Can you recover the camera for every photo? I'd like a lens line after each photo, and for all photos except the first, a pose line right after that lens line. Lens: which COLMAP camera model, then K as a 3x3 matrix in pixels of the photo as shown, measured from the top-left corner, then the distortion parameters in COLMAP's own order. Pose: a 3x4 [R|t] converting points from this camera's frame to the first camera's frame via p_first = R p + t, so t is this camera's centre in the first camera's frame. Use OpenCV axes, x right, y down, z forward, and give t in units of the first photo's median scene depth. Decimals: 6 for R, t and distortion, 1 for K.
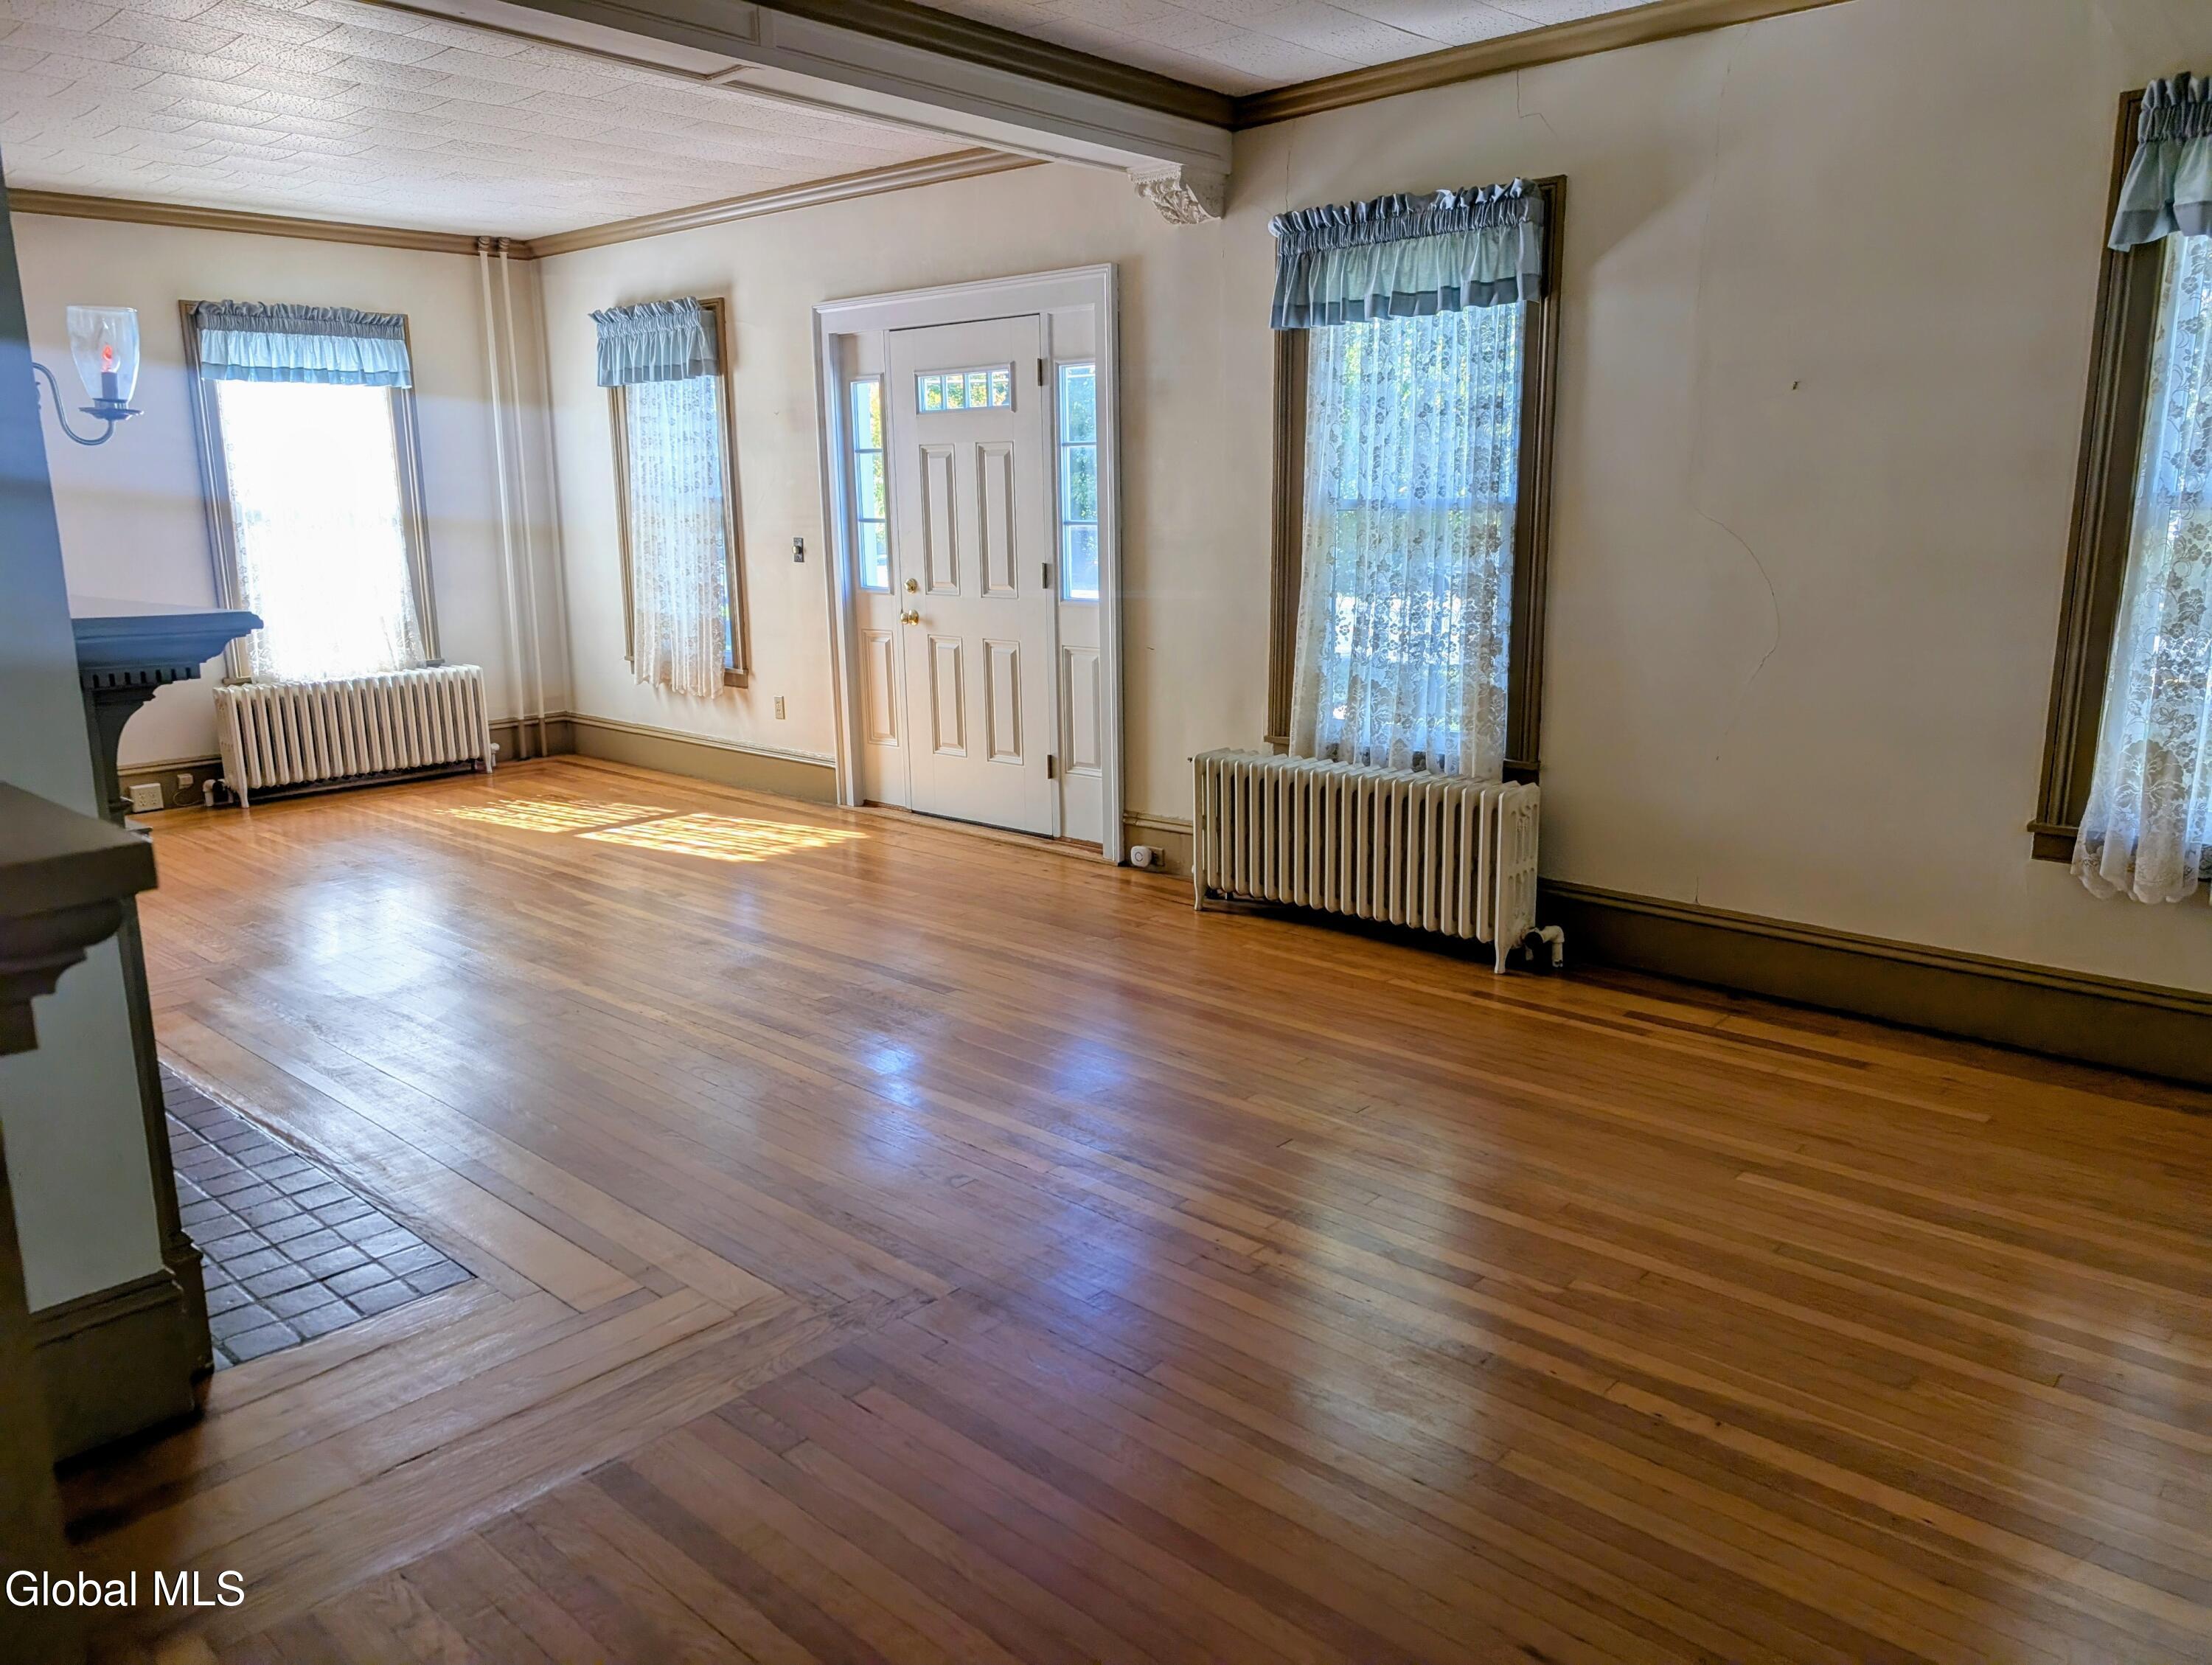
lens RADIAL K [[1588.6, 0, 1106.0], [0, 1588.6, 832.5], [0, 0, 1]] dist [0.039189, 0.000009]
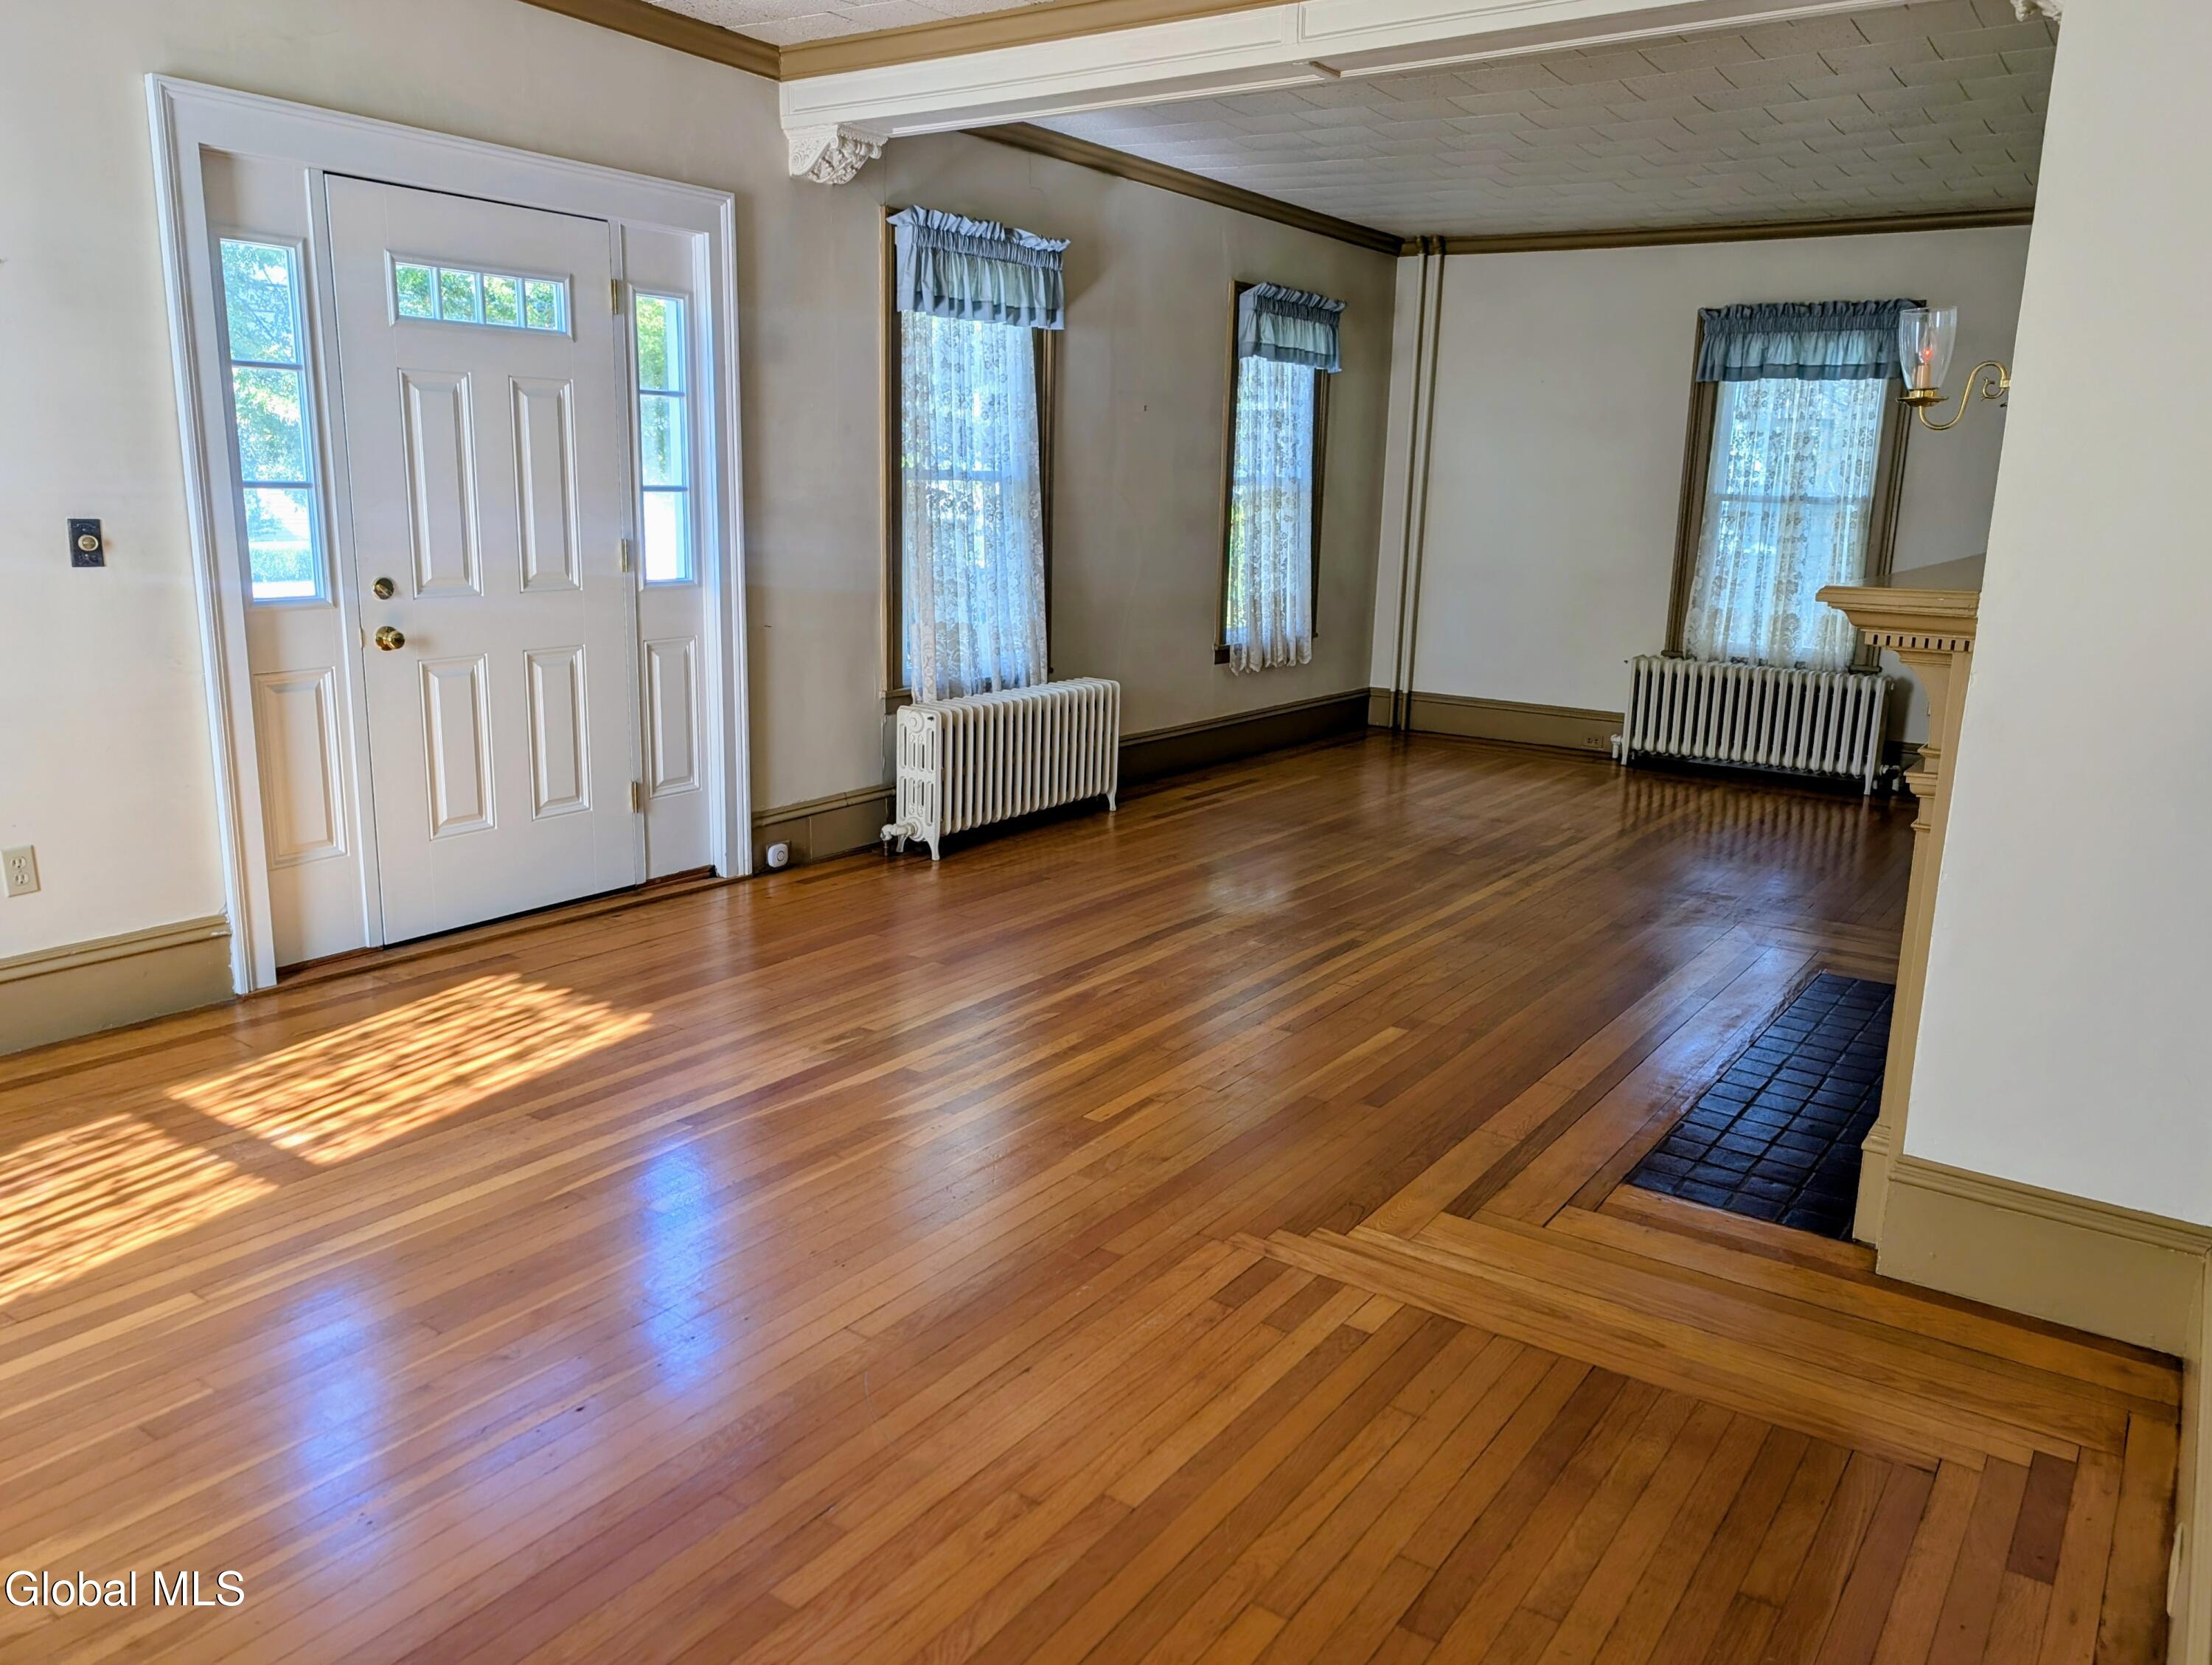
lens RADIAL K [[1638.3, 0, 1106.0], [0, 1638.3, 832.5], [0, 0, 1]] dist [0.021469, -0.002115]
pose [[-0.120418, -0.198896, 0.972595, -0.973648], [0.193473, 0.956235, 0.219504, -0.179674], [-0.973688, 0.214602, -0.076667, 0.948234]]
